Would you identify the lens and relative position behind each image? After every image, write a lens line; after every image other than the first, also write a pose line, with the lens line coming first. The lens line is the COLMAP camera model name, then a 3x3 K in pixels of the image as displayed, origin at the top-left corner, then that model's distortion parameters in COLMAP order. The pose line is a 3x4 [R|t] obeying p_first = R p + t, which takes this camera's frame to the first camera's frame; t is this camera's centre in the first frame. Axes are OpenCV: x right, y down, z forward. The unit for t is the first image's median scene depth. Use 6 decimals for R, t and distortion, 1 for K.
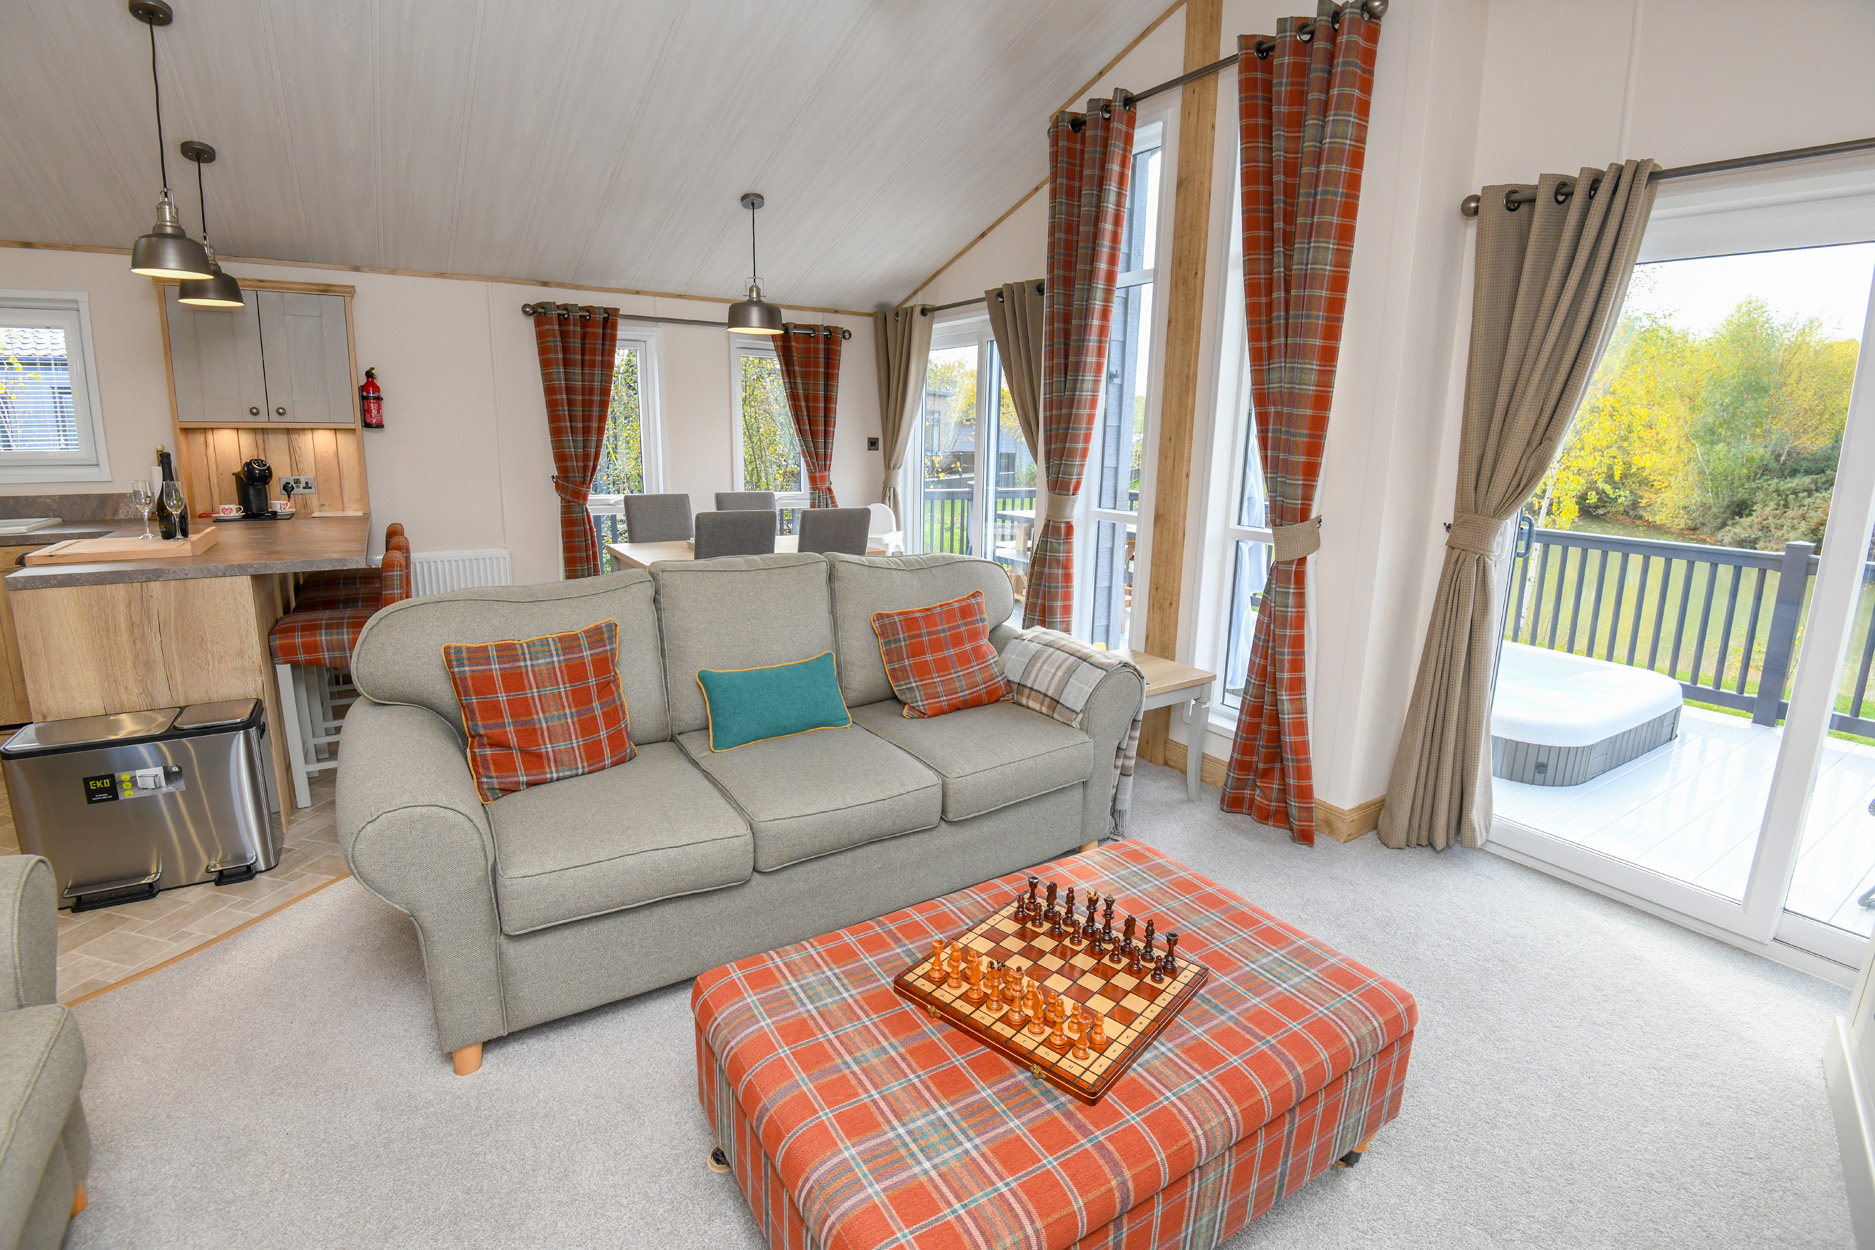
lens RADIAL K [[864.4, 0, 977.2], [0, 864.4, 615.3], [0, 0, 1]] dist [-0.050731, 0.000181]
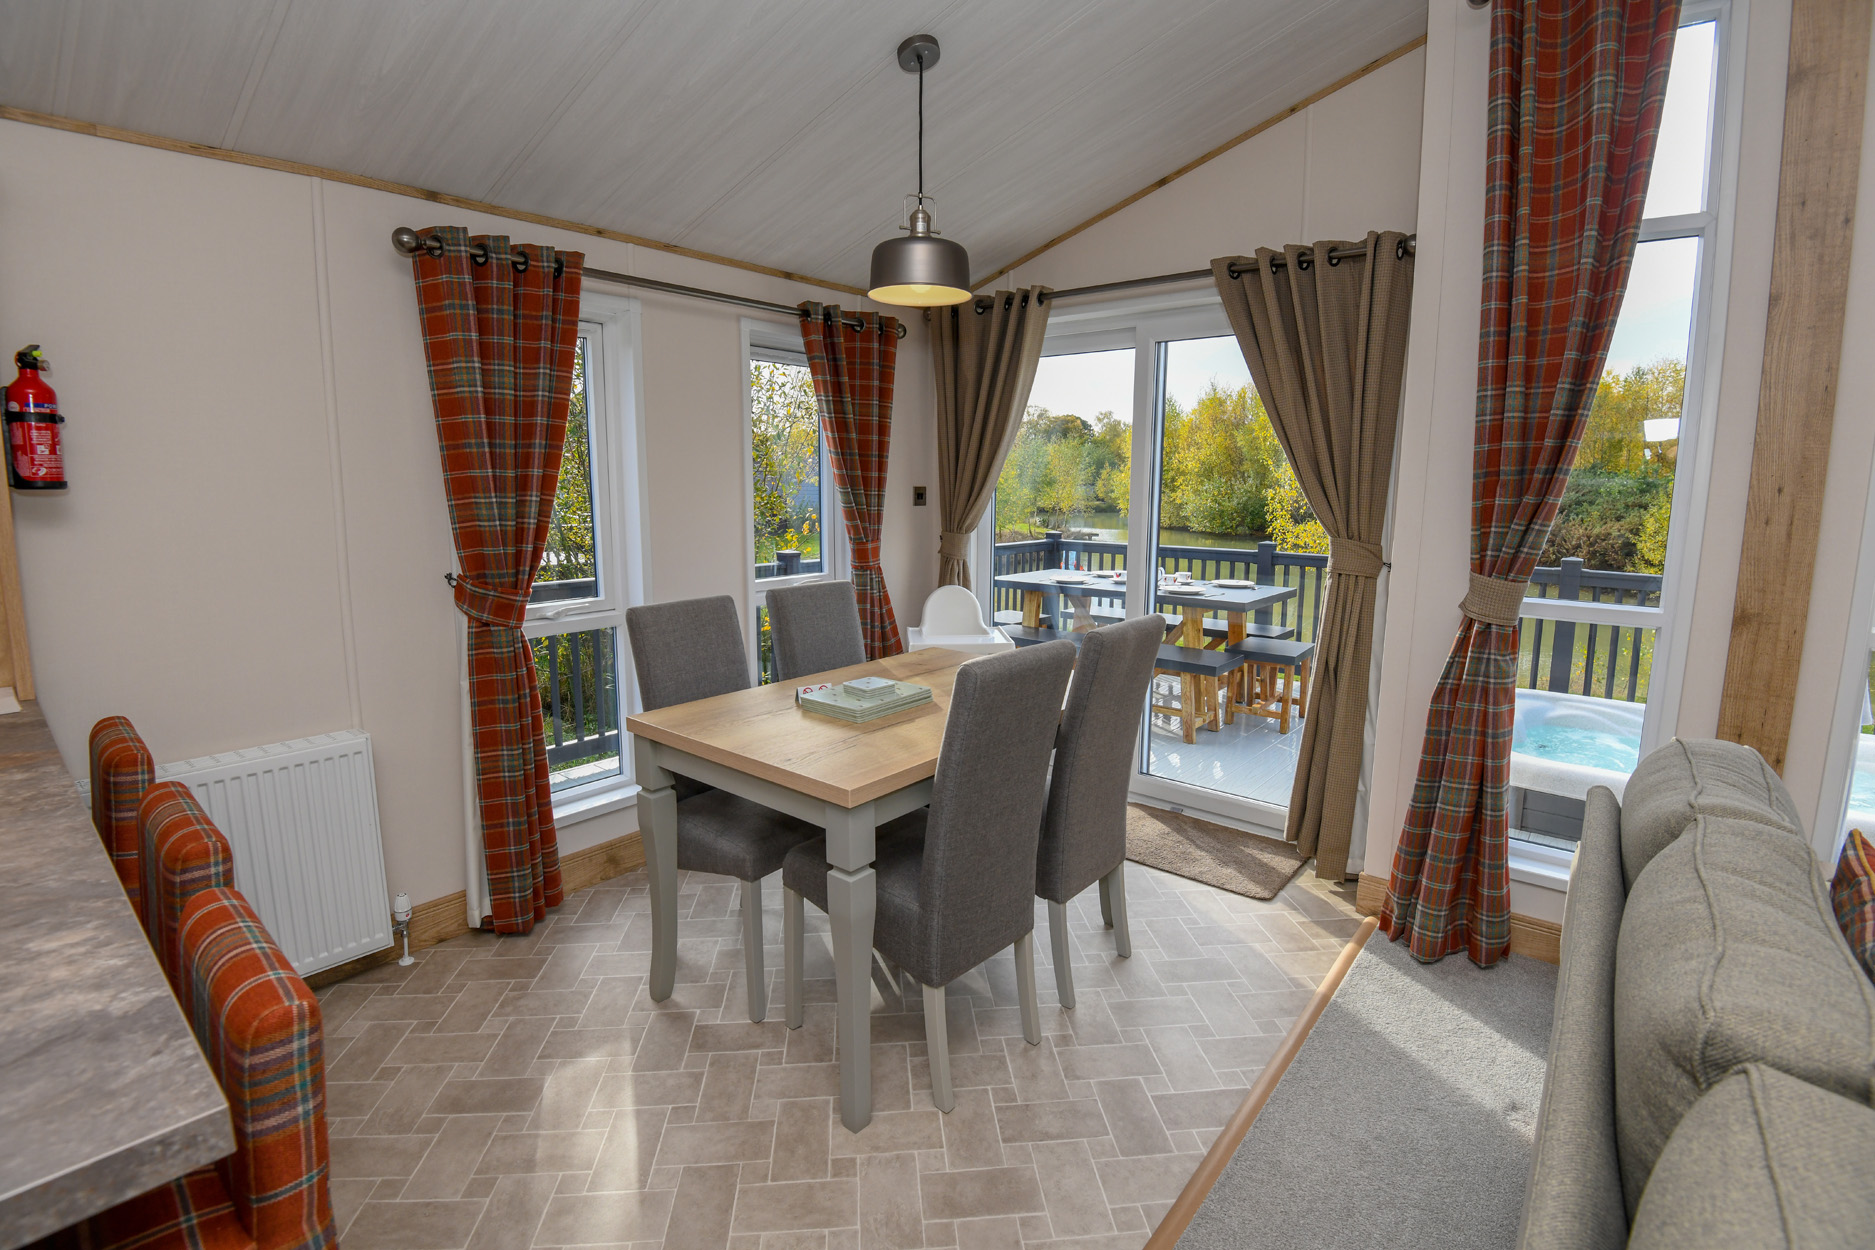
lens RADIAL K [[864.4, 0, 977.2], [0, 864.4, 615.3], [0, 0, 1]] dist [-0.050731, 0.000181]
pose [[0.955239, -0.062911, 0.289067, -0.396922], [0.076058, 0.996508, -0.034464, -0.112690], [-0.285890, 0.054908, 0.956688, 0.493885]]
